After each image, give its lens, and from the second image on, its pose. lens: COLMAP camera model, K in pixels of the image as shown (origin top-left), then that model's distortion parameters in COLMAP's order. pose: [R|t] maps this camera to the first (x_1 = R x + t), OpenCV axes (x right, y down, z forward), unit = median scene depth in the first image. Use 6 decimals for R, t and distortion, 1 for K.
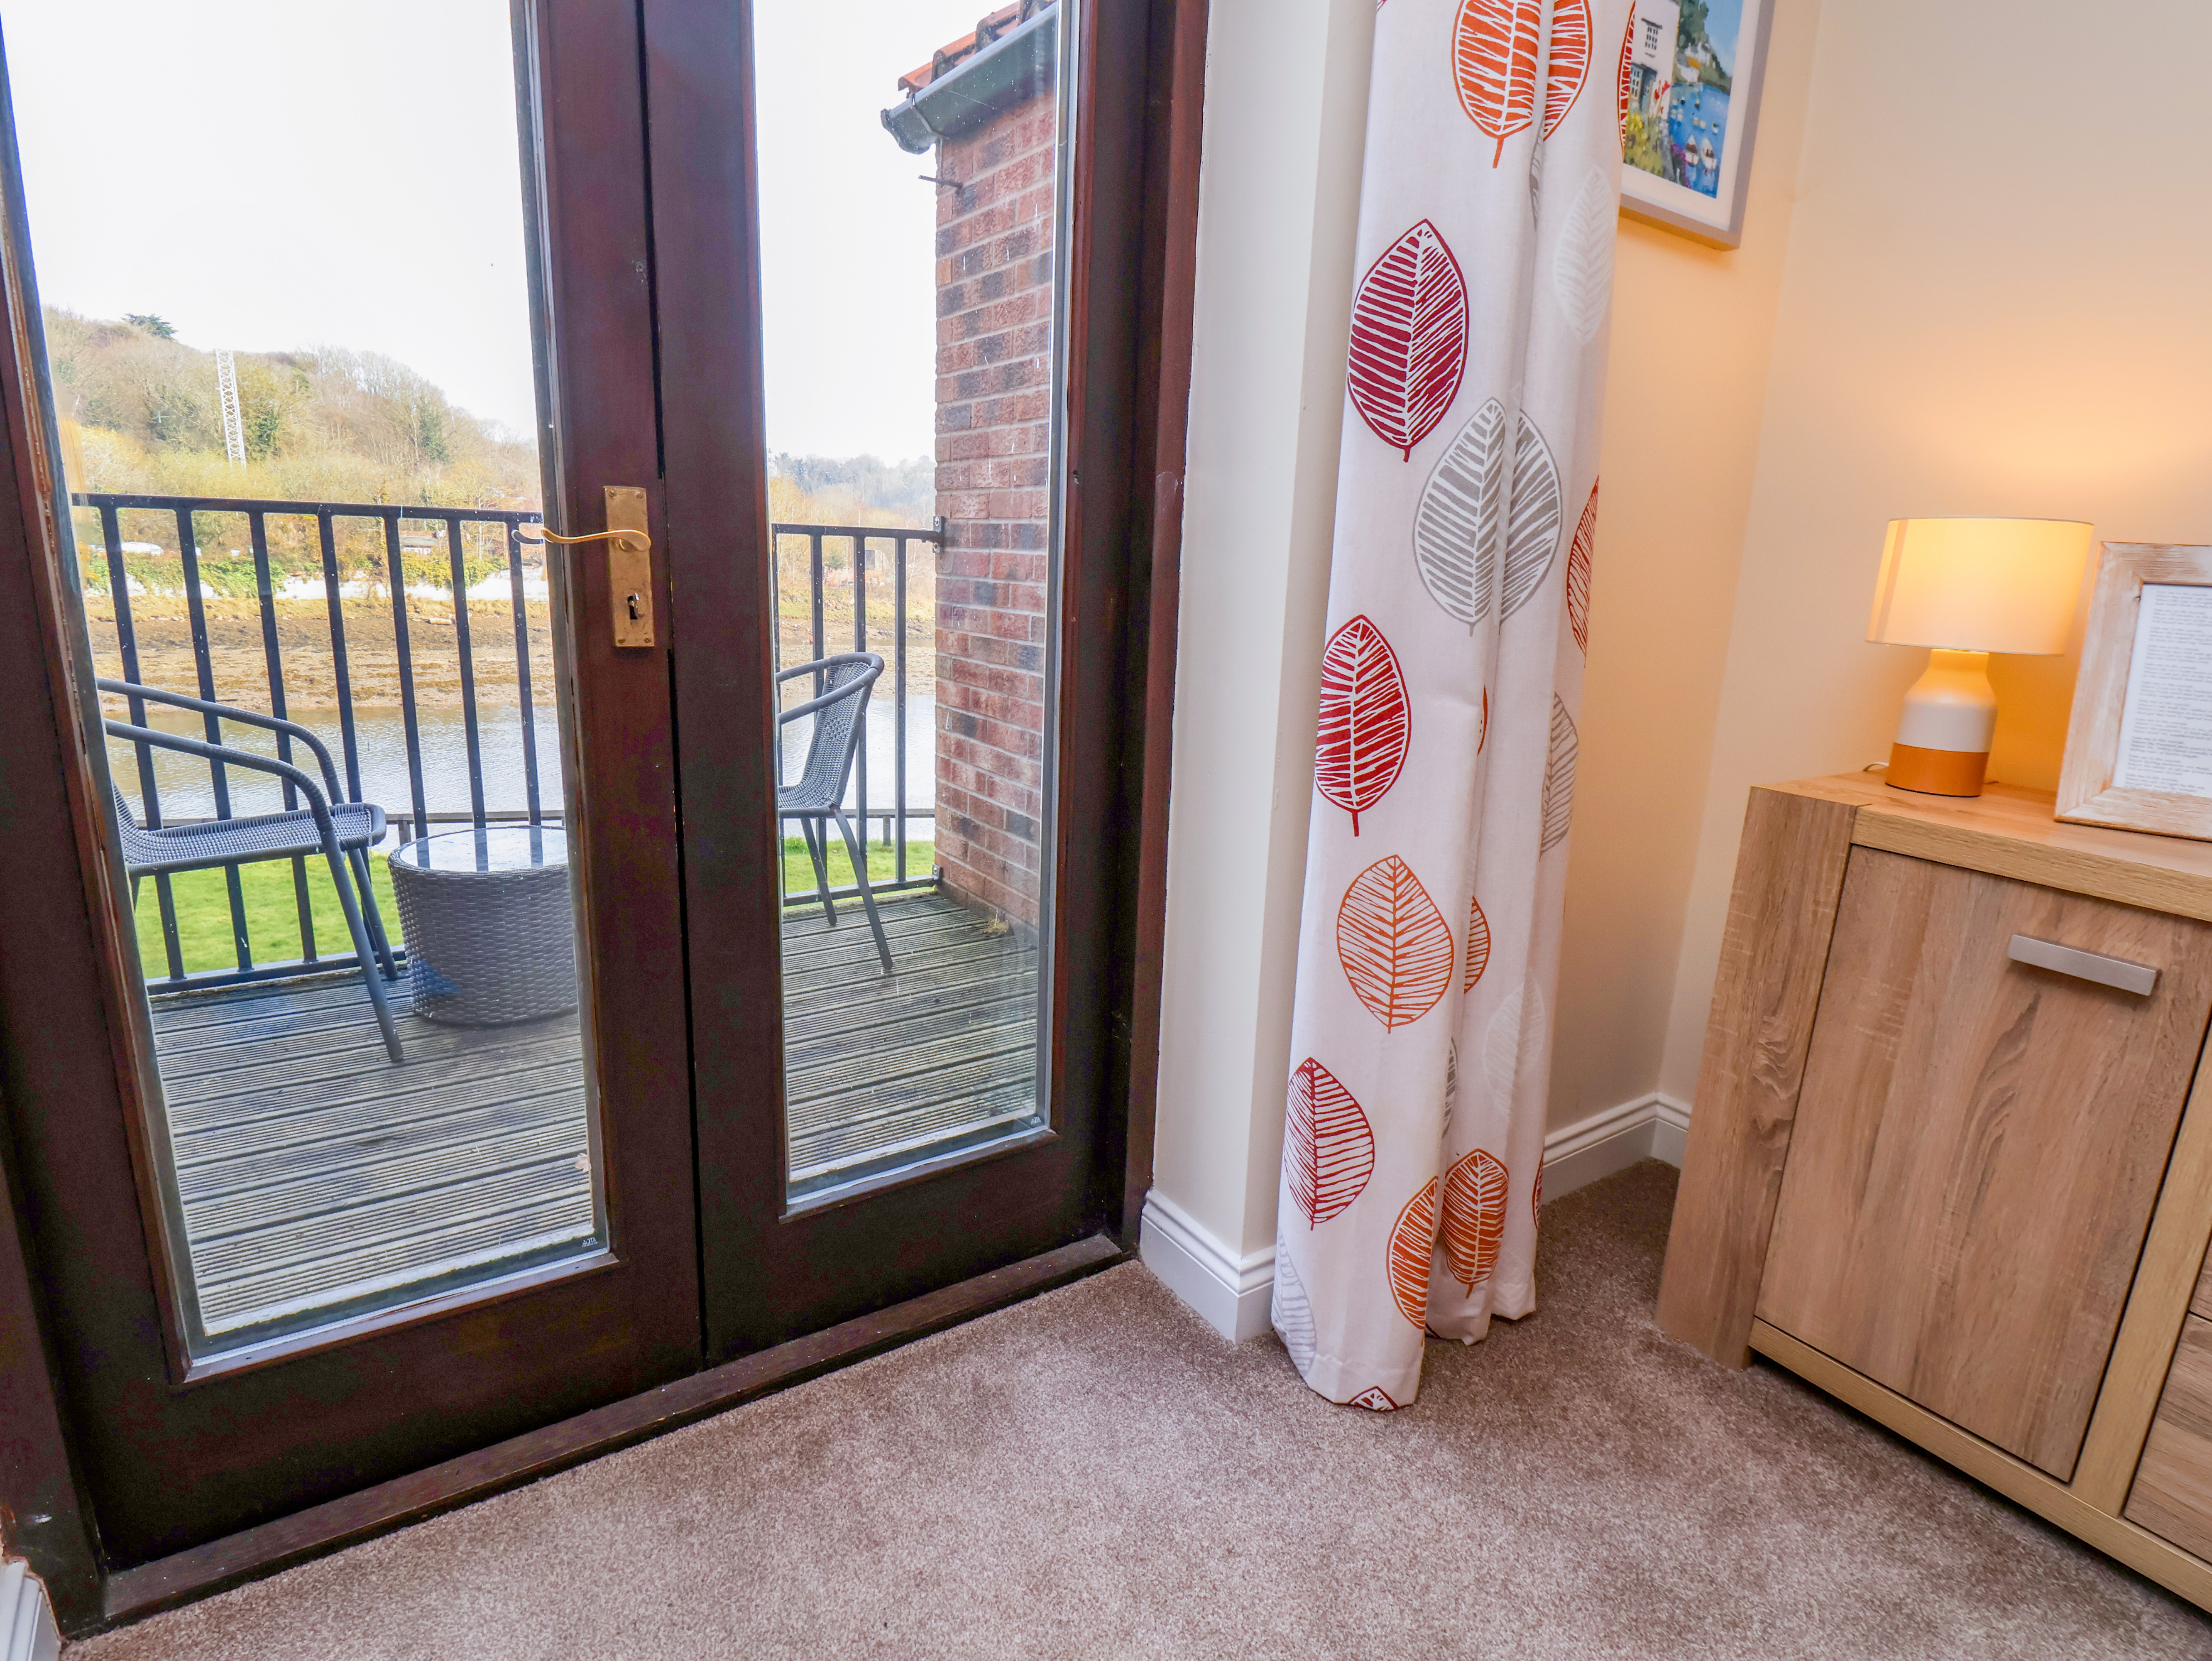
lens RADIAL K [[1169.0, 0, 1114.4], [0, 1169.0, 836.2], [0, 0, 1]] dist [0.010284, -0.017250]
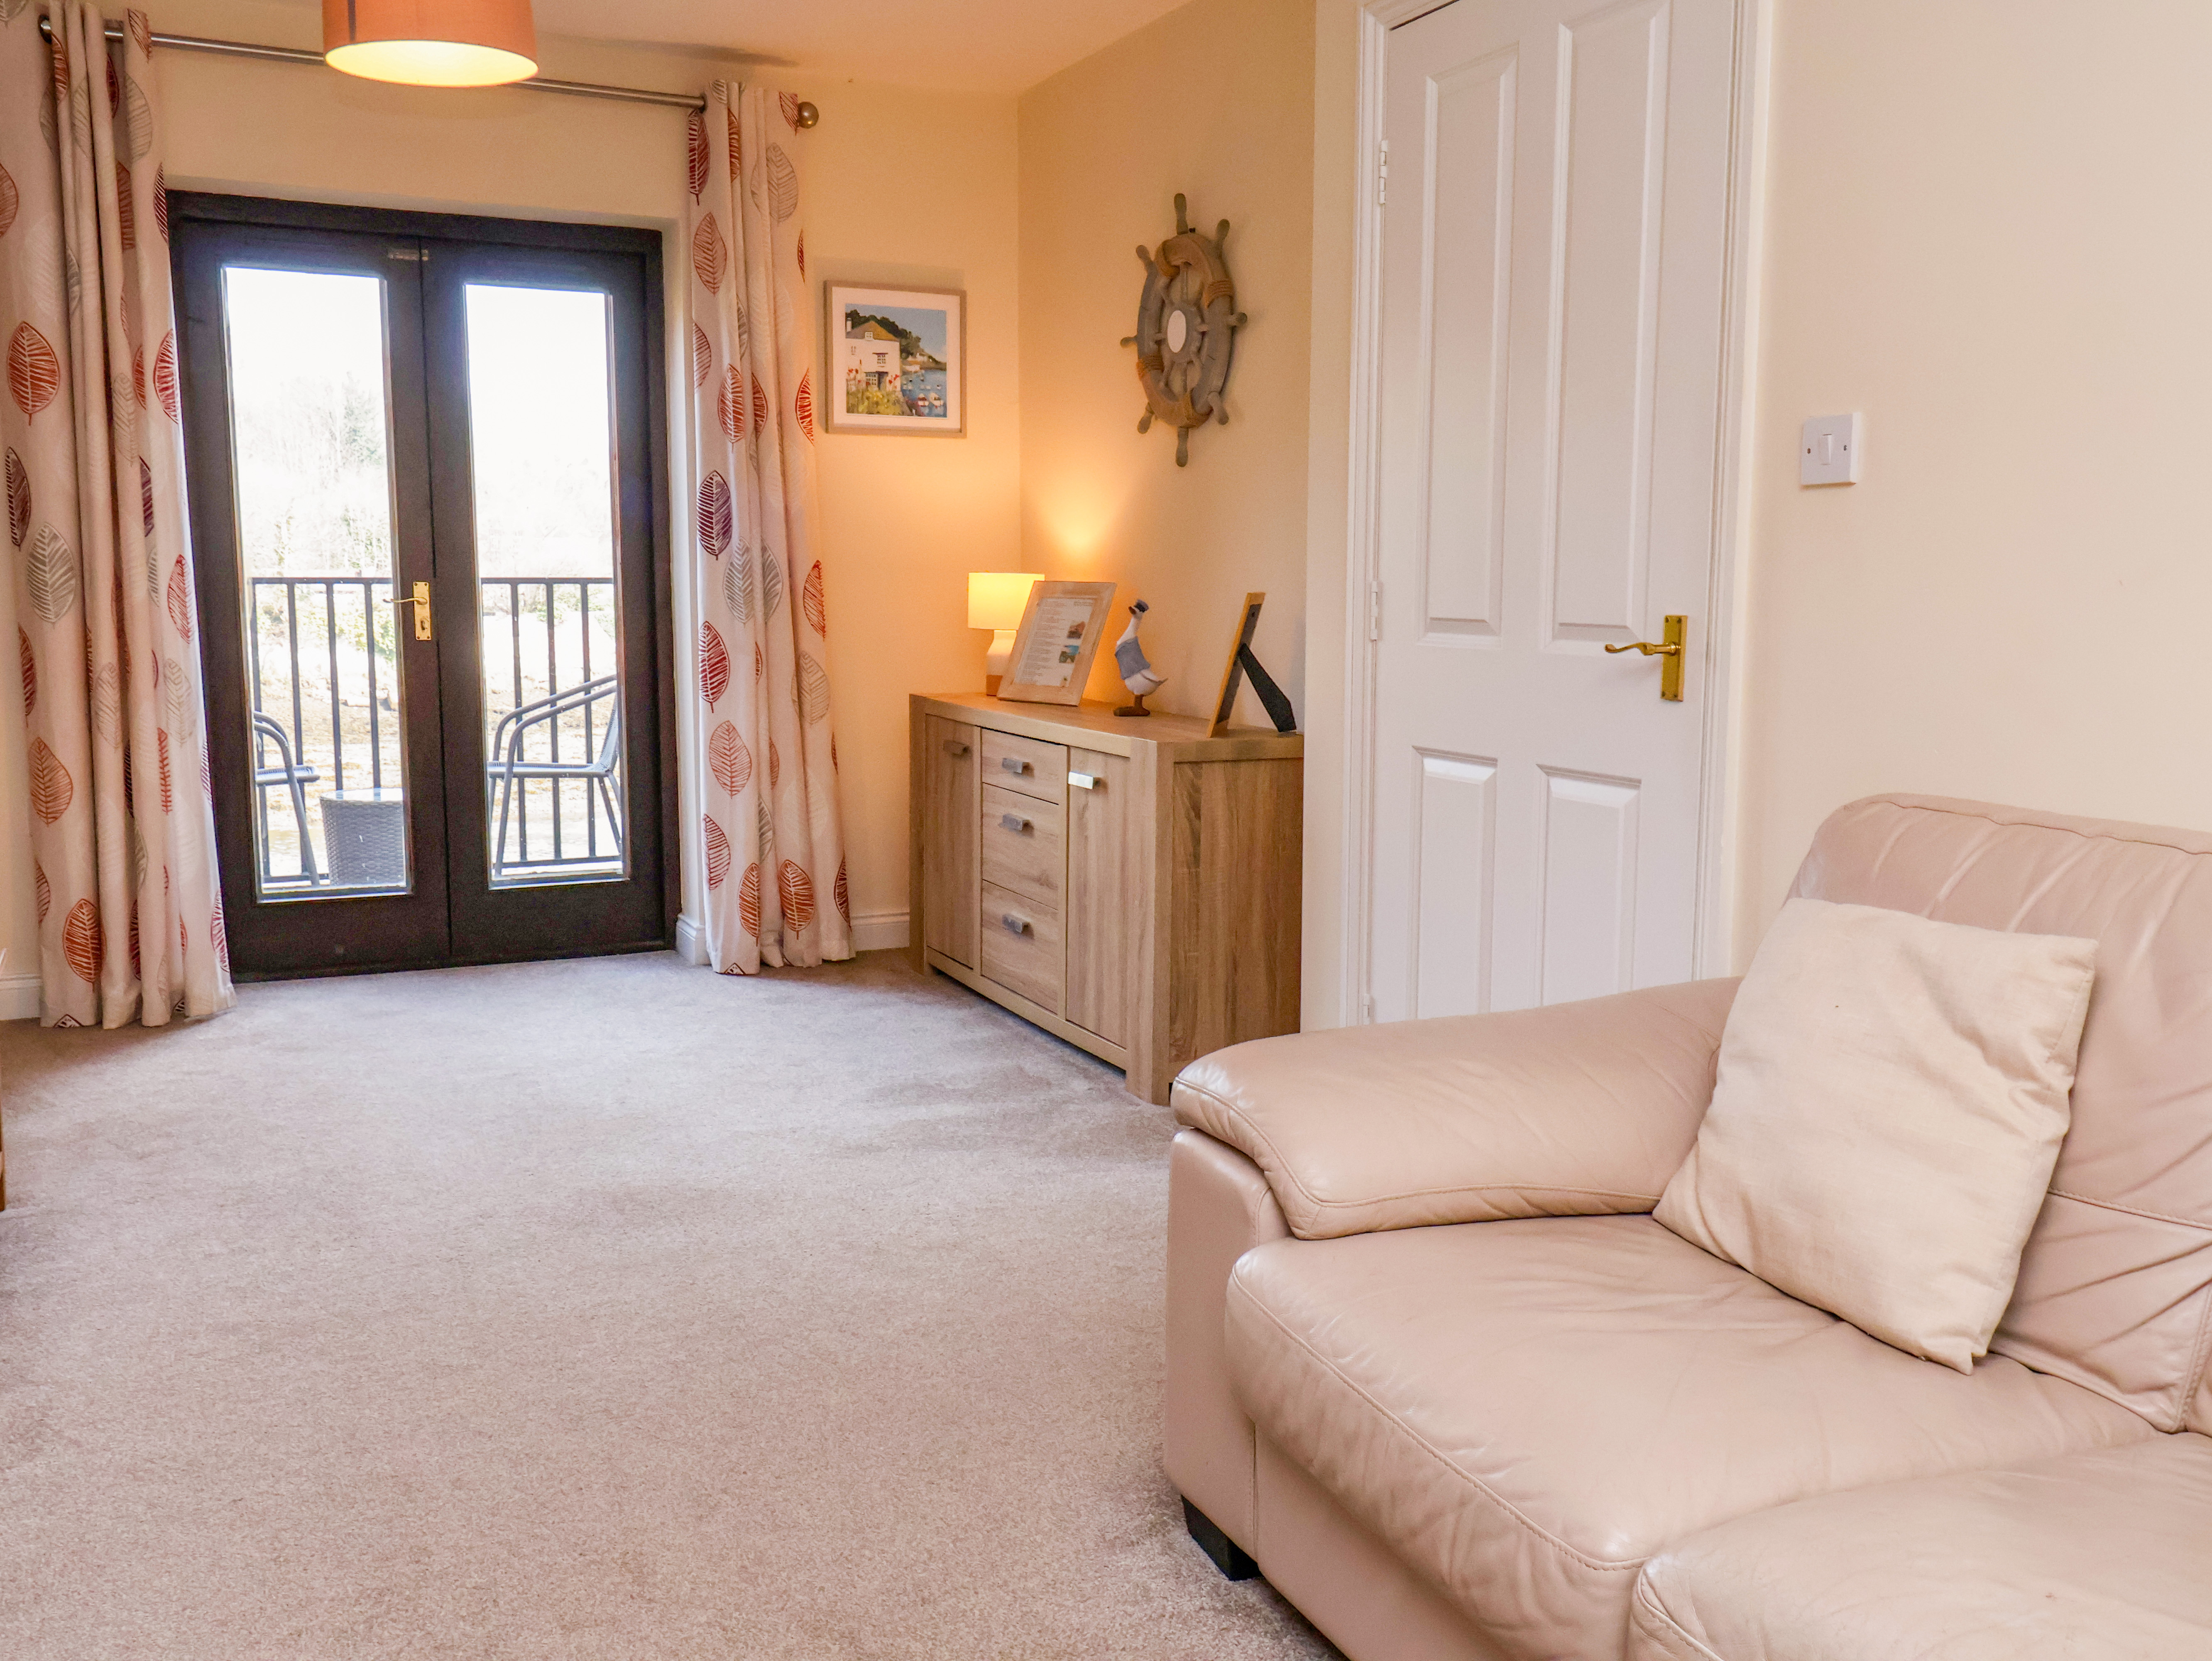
lens RADIAL K [[1968.8, 0, 1124.1], [0, 1968.8, 854.4], [0, 0, 1]] dist [0.008833, 0.003921]
pose [[0.988791, -0.012130, -0.148812, 1.717107], [-0.002031, 0.995509, -0.094643, 0.700169], [0.149292, 0.093885, 0.984326, -2.944637]]
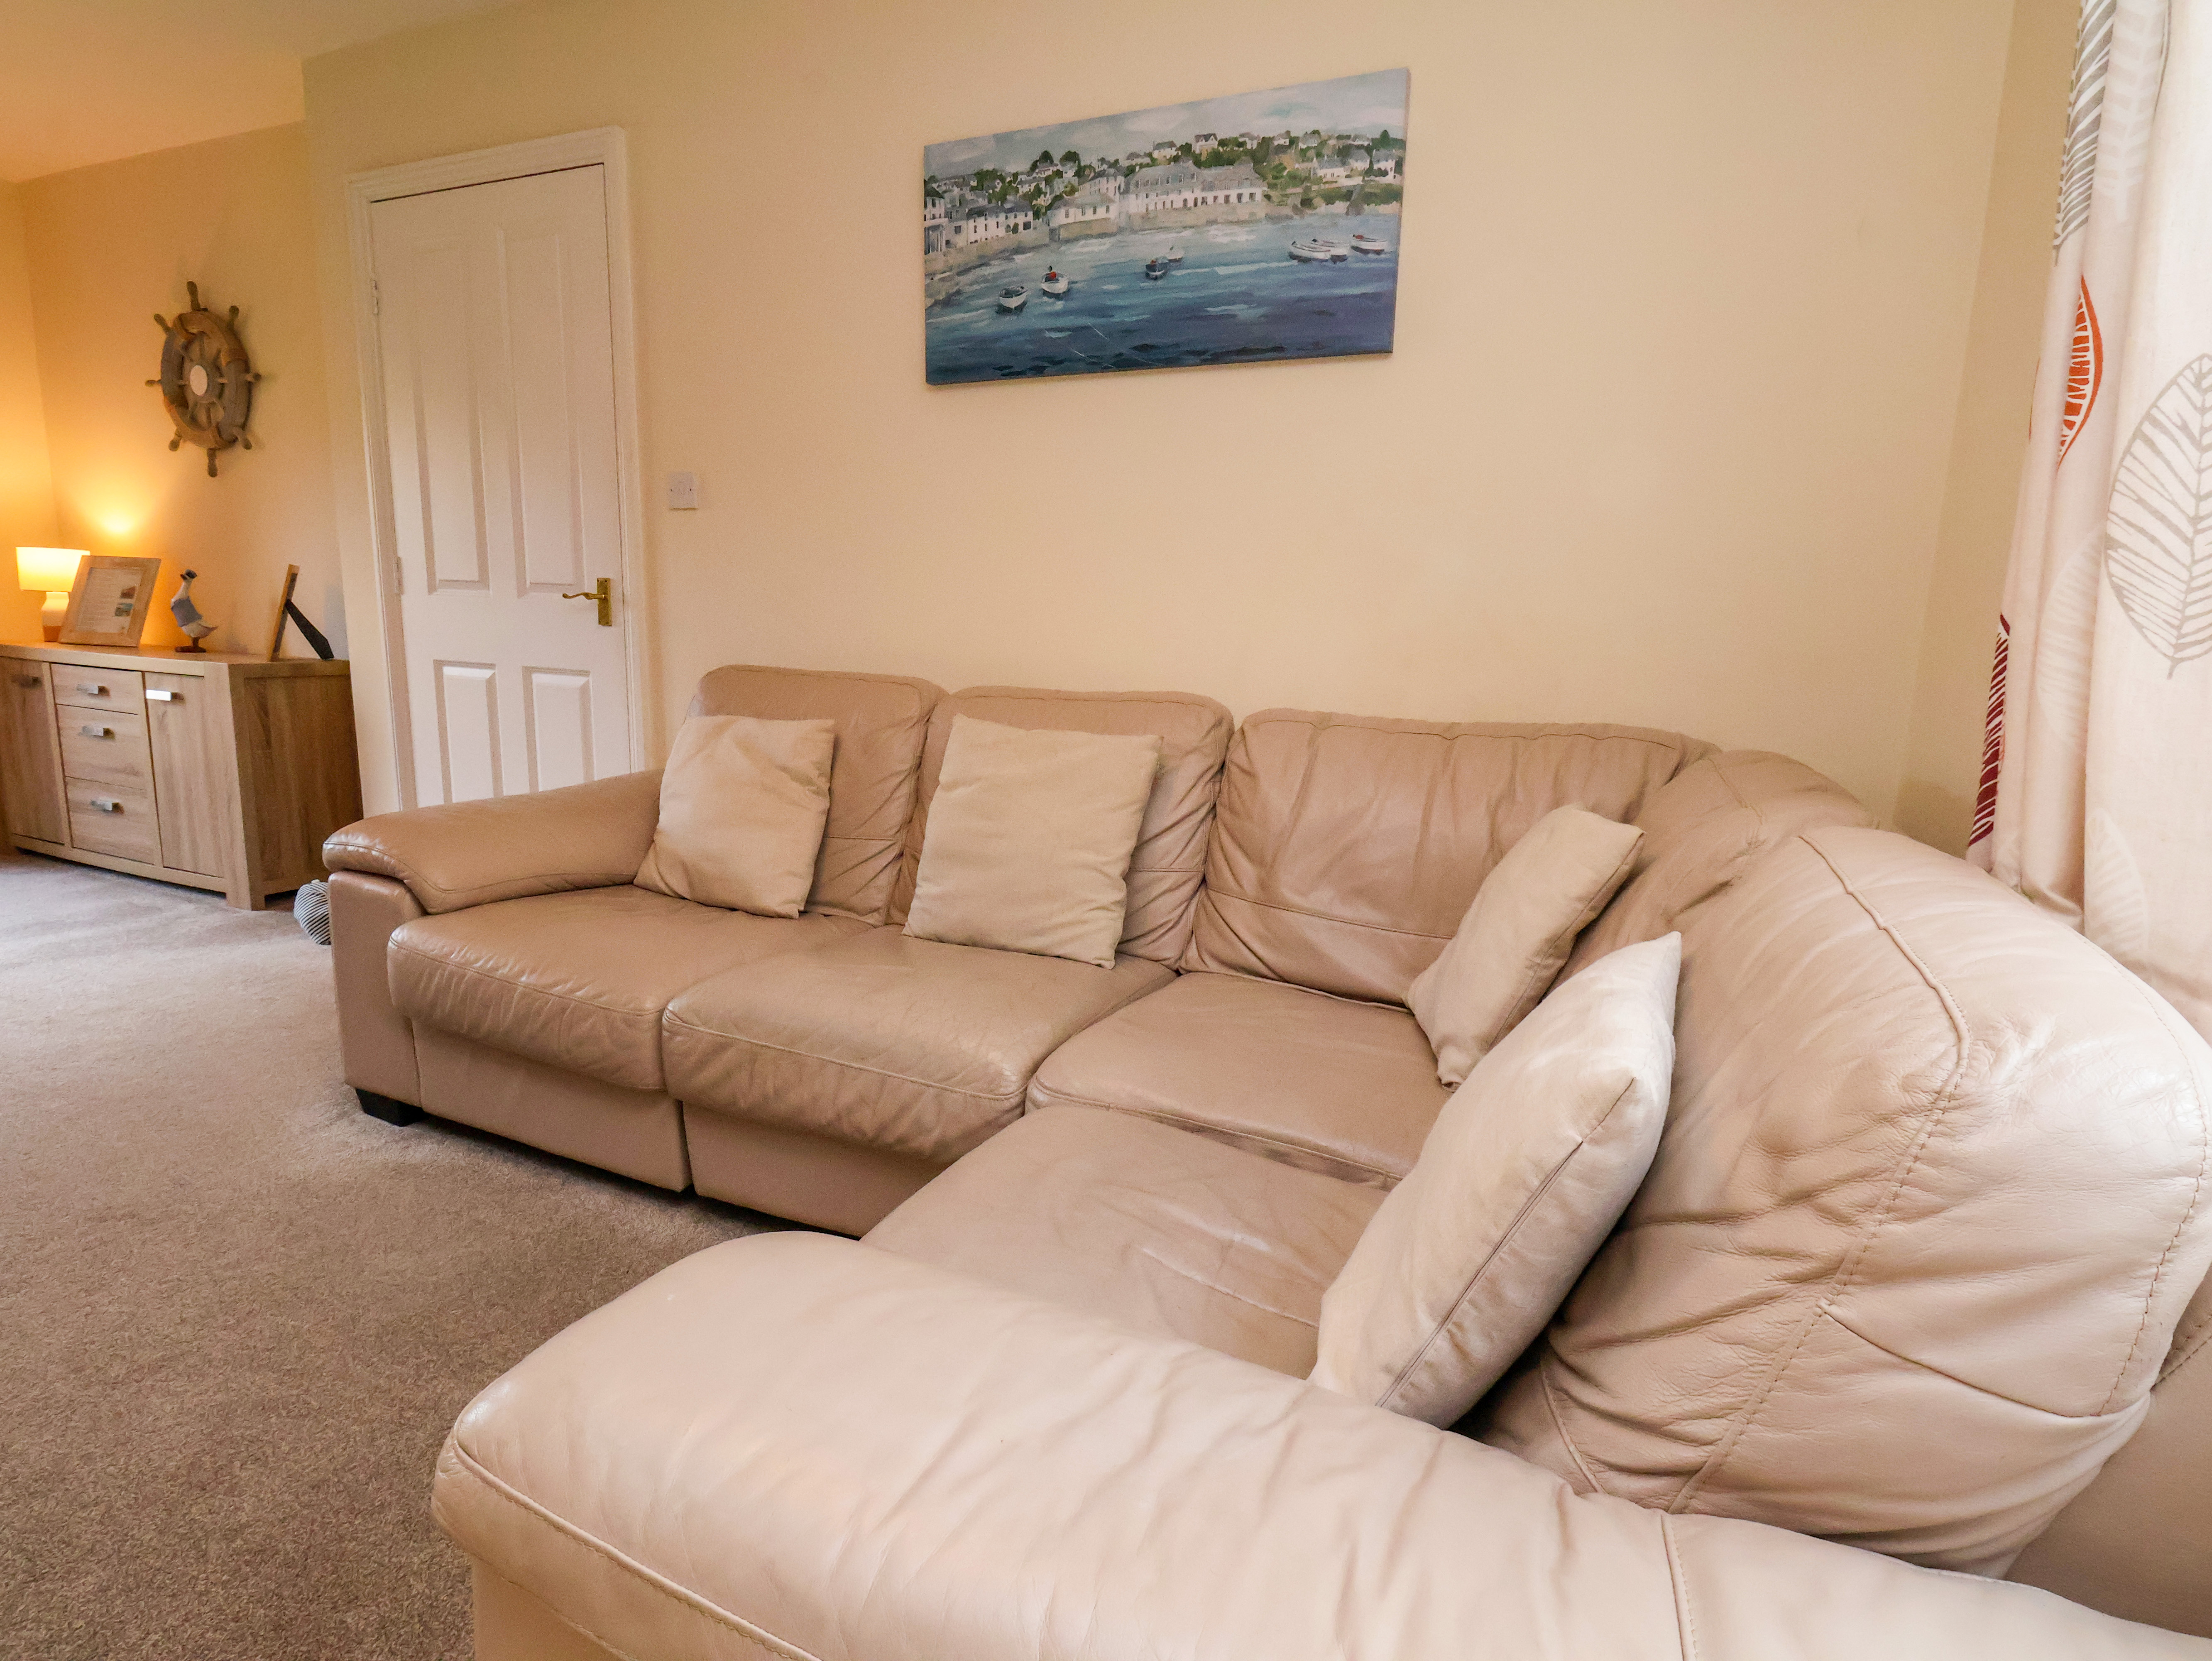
lens RADIAL K [[1169.0, 0, 1114.4], [0, 1169.0, 836.2], [0, 0, 1]] dist [0.010284, -0.017250]
pose [[0.844728, -0.108581, 0.524065, 1.575370], [0.121254, 0.992569, 0.010204, 0.848947], [-0.521279, 0.054926, 0.851617, -3.247959]]
